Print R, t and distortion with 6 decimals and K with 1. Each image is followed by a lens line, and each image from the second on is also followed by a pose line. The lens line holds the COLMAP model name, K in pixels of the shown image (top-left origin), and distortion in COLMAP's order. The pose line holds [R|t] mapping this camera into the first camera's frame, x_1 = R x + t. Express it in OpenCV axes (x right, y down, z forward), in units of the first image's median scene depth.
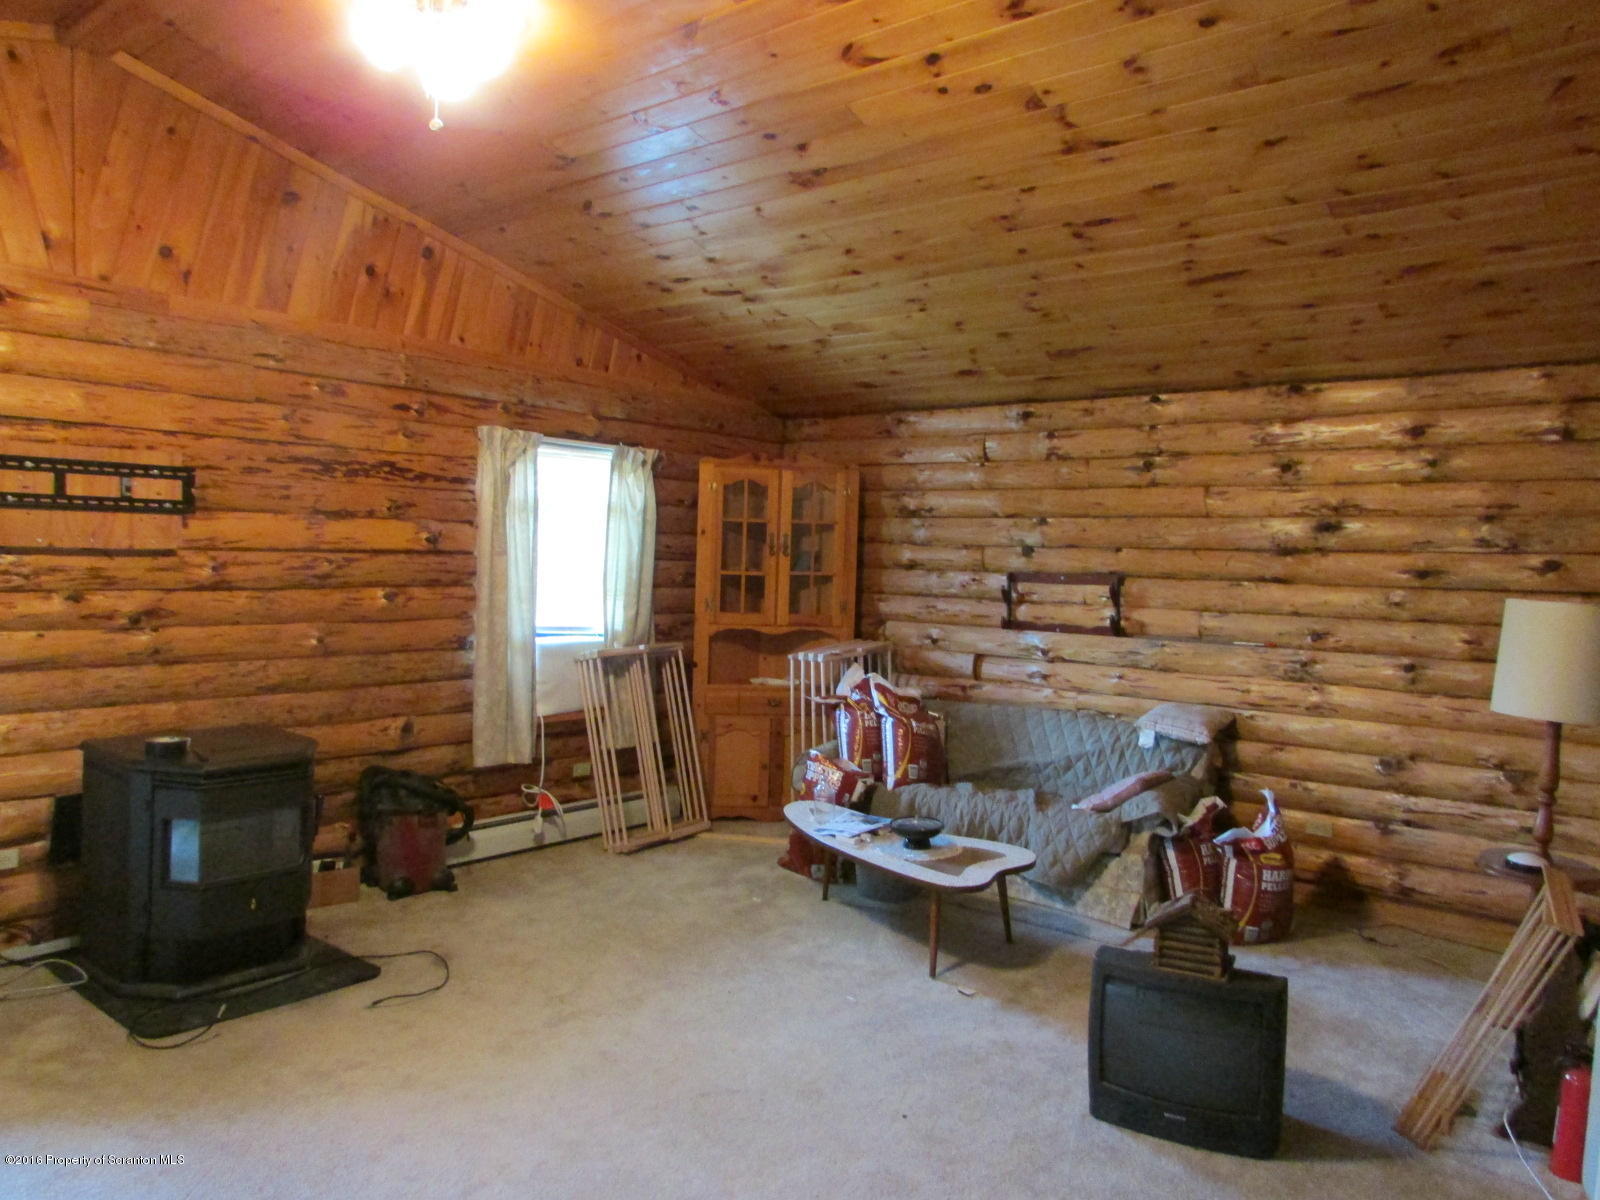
lens RADIAL K [[1134.3, 0, 797.8], [0, 1134.3, 598.9], [0, 0, 1]] dist [-0.015789, -0.009657]
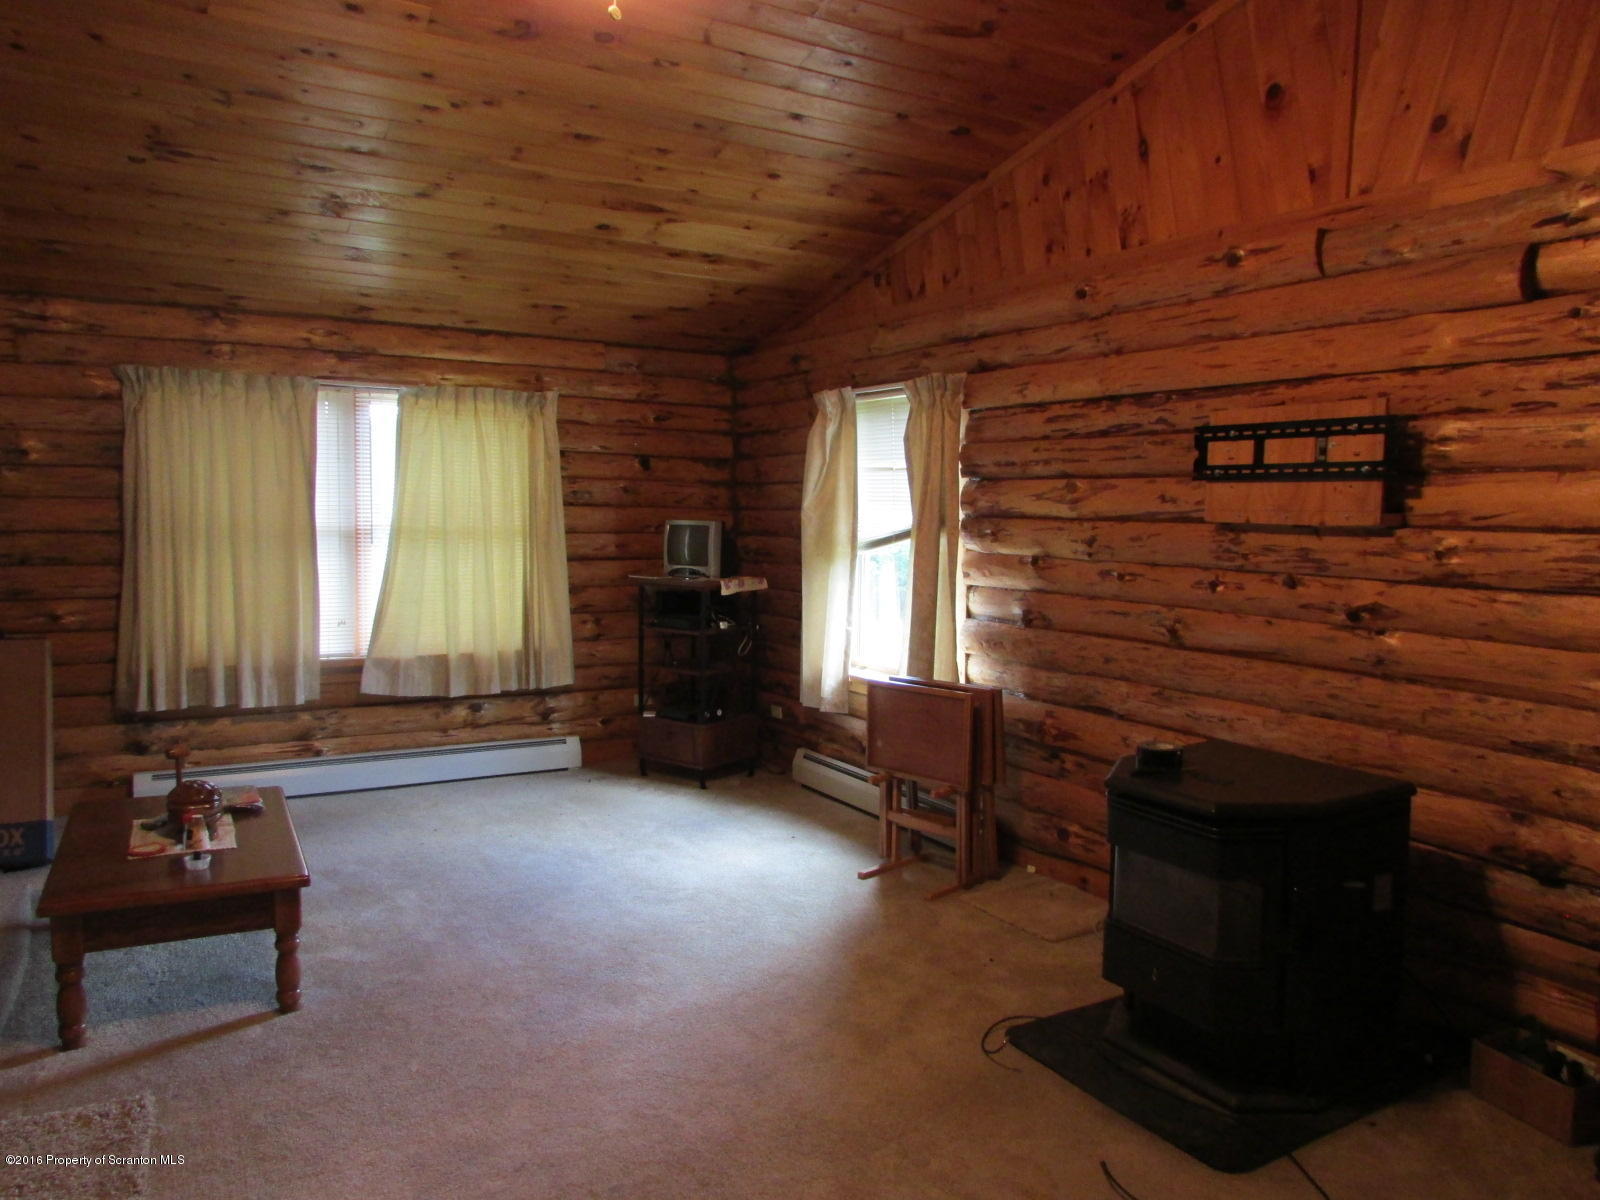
lens RADIAL K [[1134.3, 0, 783.9], [0, 1134.3, 593.8], [0, 0, 1]] dist [-0.015789, -0.009657]
pose [[-0.347407, 0.041498, -0.936796, 0.297691], [-0.062815, 0.995746, 0.067404, -0.026112], [0.935608, 0.082261, -0.343323, 0.916739]]
